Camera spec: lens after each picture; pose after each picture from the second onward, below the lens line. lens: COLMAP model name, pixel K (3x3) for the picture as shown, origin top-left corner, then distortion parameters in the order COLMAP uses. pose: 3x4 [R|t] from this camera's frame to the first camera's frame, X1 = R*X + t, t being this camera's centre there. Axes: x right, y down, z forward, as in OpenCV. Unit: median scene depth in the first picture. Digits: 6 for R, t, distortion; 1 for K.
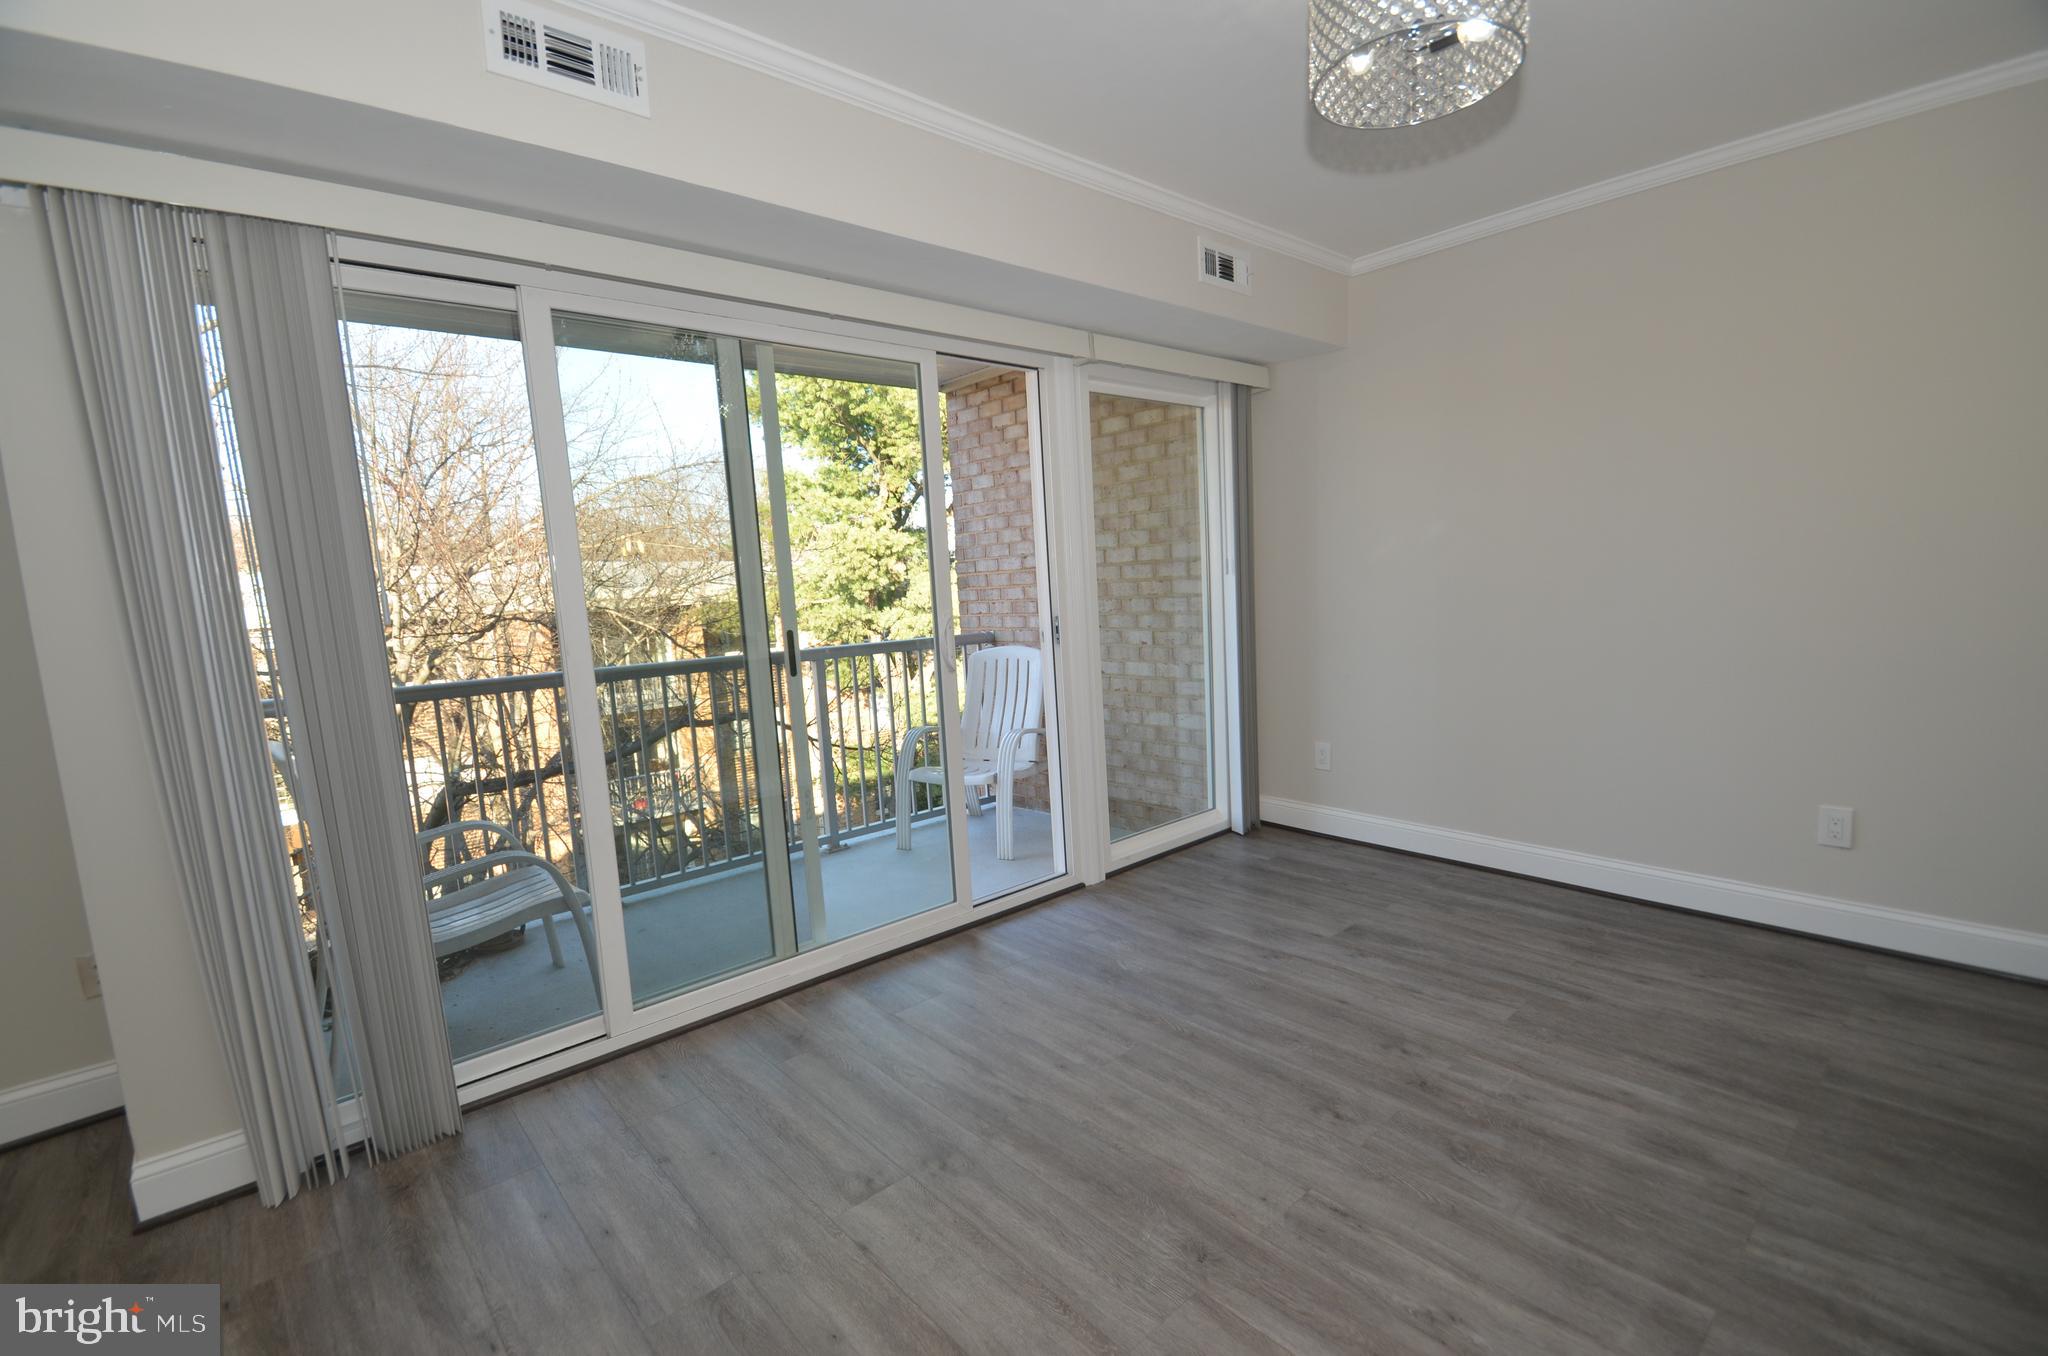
lens RADIAL K [[903.2, 0, 1026.7], [0, 903.2, 700.5], [0, 0, 1]] dist [0.022583, -0.024874]
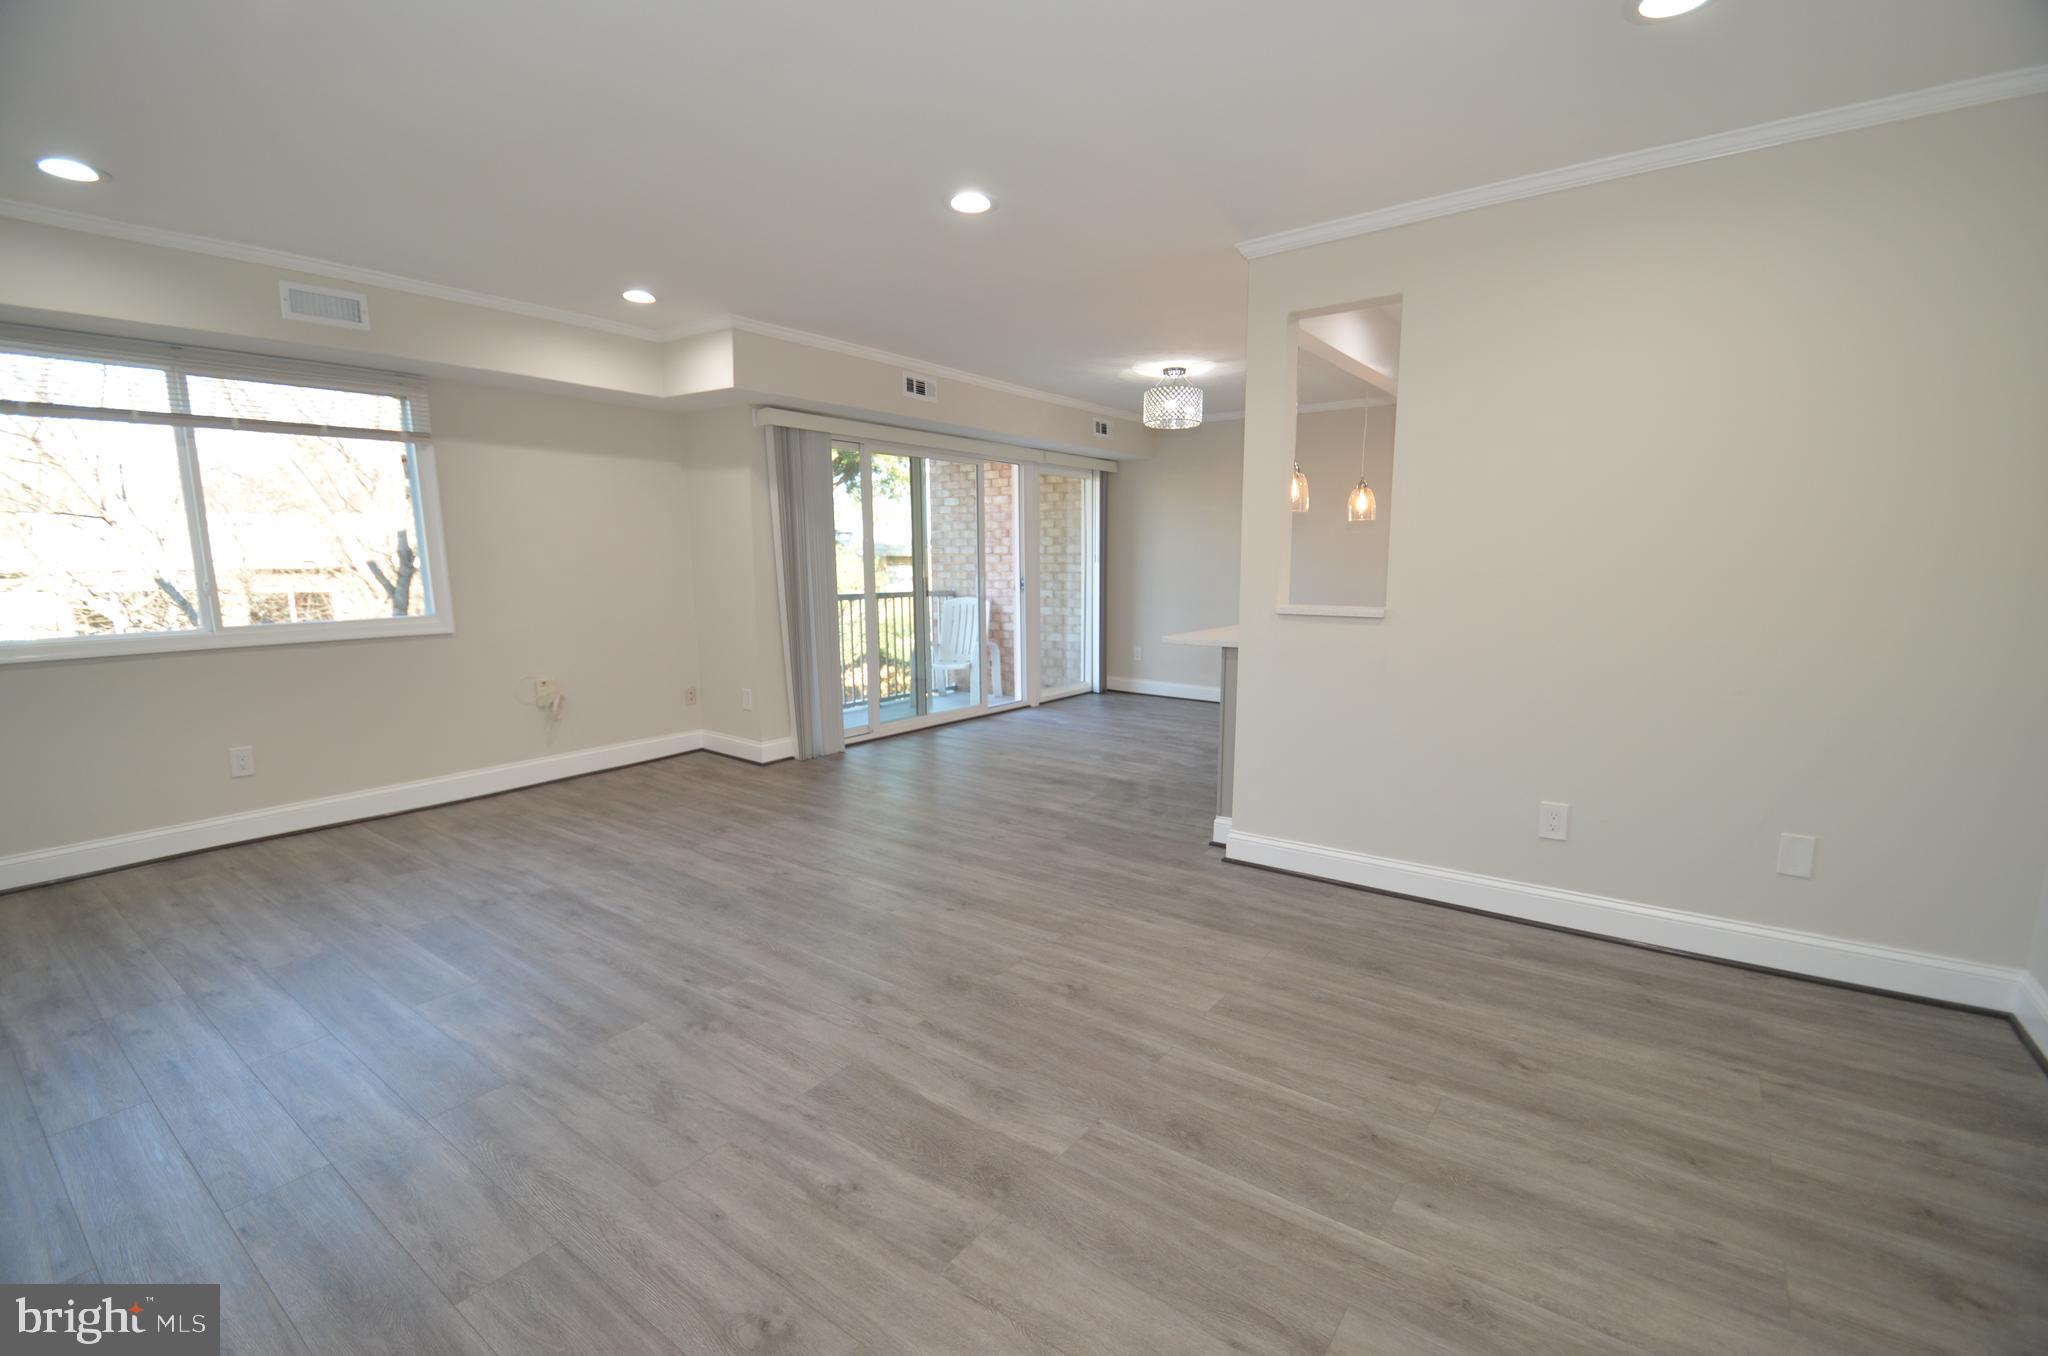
lens RADIAL K [[903.2, 0, 1026.7], [0, 903.2, 700.5], [0, 0, 1]] dist [0.022583, -0.024874]
pose [[0.978691, 0.017432, 0.204596, -0.309572], [-0.021234, 0.999640, 0.016401, 0.128185], [-0.204236, -0.020396, 0.978709, -0.878986]]
